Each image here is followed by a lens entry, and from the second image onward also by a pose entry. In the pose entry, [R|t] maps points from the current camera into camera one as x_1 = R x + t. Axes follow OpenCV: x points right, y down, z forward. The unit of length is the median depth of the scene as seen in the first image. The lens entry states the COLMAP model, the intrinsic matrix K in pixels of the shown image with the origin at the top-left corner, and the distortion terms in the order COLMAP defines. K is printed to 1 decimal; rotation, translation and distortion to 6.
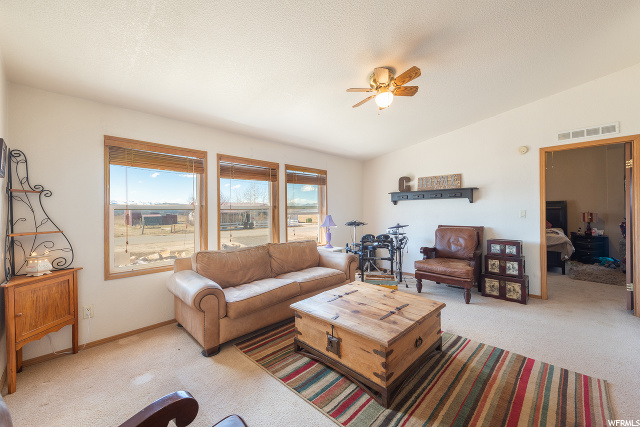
lens RADIAL K [[254.5, 0, 319.8], [0, 254.5, 211.8], [0, 0, 1]] dist [0.010721, -0.000399]
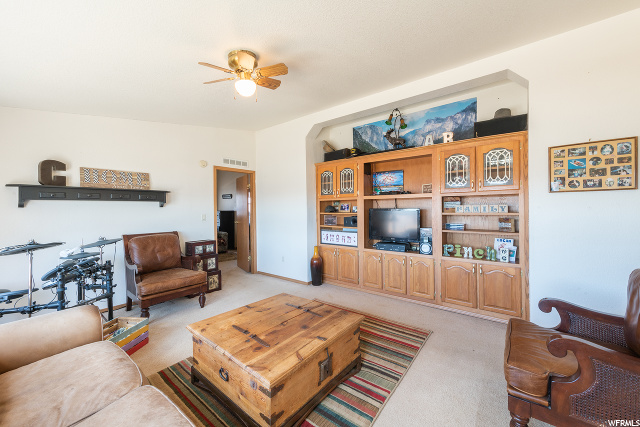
lens RADIAL K [[254.5, 0, 318.2], [0, 254.5, 211.4], [0, 0, 1]] dist [0.010721, -0.000399]
pose [[-0.116072, 0.000672, 0.993241, -0.620971], [0.017012, 0.999854, 0.001311, -0.017219], [-0.993095, 0.017049, -0.116066, 0.850433]]
